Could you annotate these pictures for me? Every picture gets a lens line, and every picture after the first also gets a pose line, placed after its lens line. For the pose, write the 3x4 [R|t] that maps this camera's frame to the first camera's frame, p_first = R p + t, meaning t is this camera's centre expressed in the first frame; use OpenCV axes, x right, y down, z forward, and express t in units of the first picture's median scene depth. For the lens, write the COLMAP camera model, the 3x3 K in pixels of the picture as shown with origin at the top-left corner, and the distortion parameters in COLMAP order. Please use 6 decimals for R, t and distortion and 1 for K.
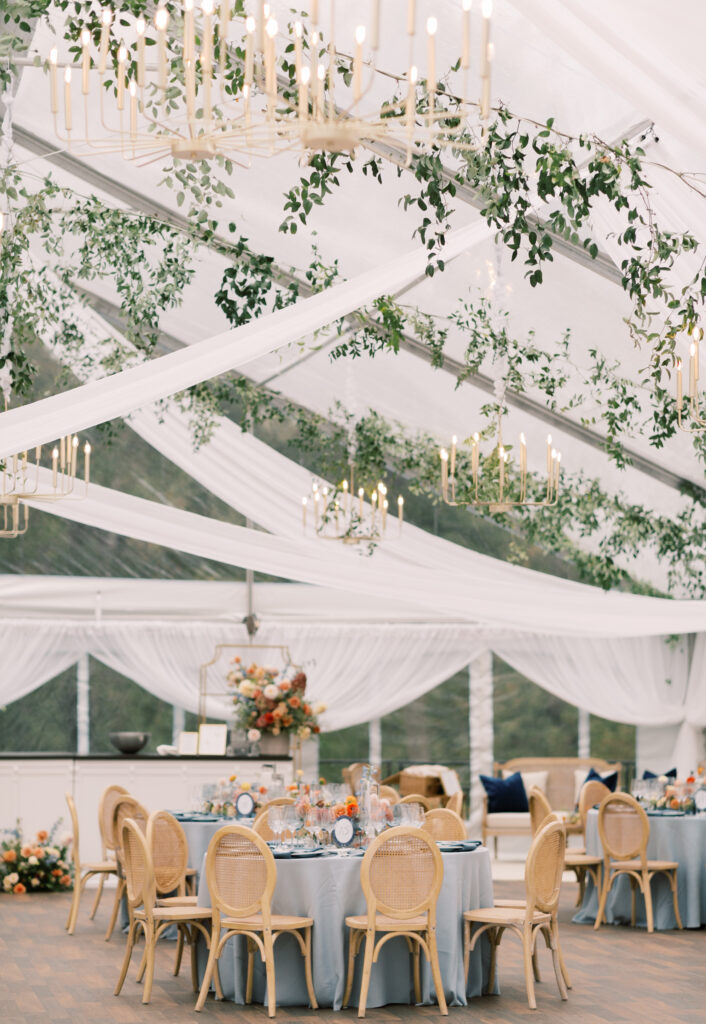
lens RADIAL K [[2529.9, 0, 351.6], [0, 2529.9, 539.7], [0, 0, 1]] dist [0.011732, -0.105245]
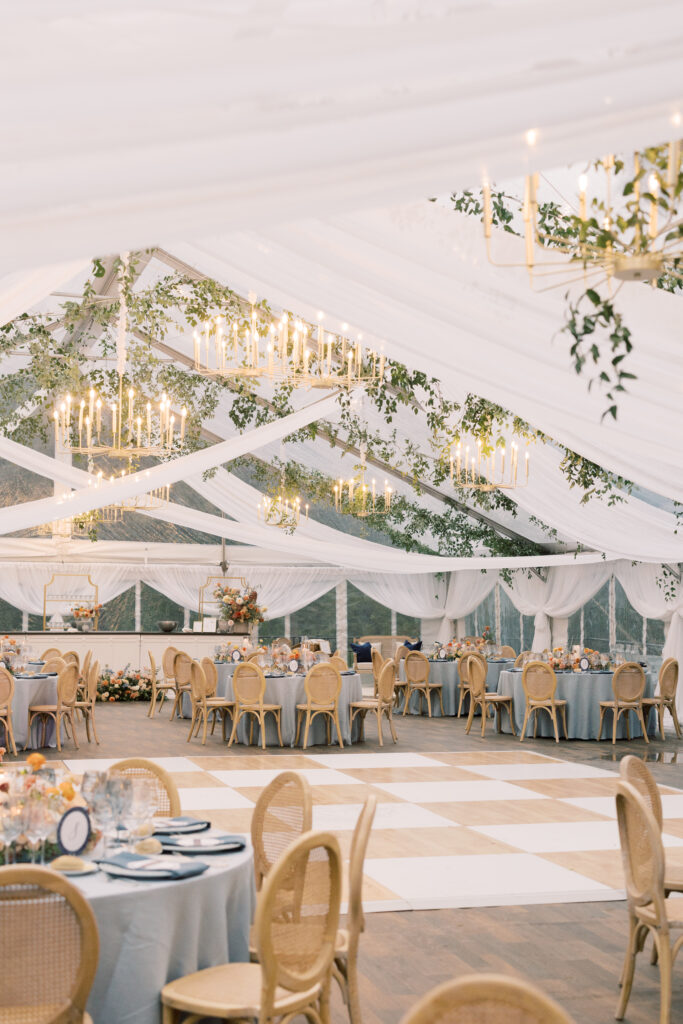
lens RADIAL K [[1491.9, 0, 341.5], [0, 1491.9, 512.0], [0, 0, 1]] dist [0.003517, 0.007808]
pose [[0.997704, 0.007566, 0.067297, -0.043256], [-0.007620, 0.999971, 0.000536, -0.015331], [-0.067291, -0.001048, 0.997733, -0.242678]]
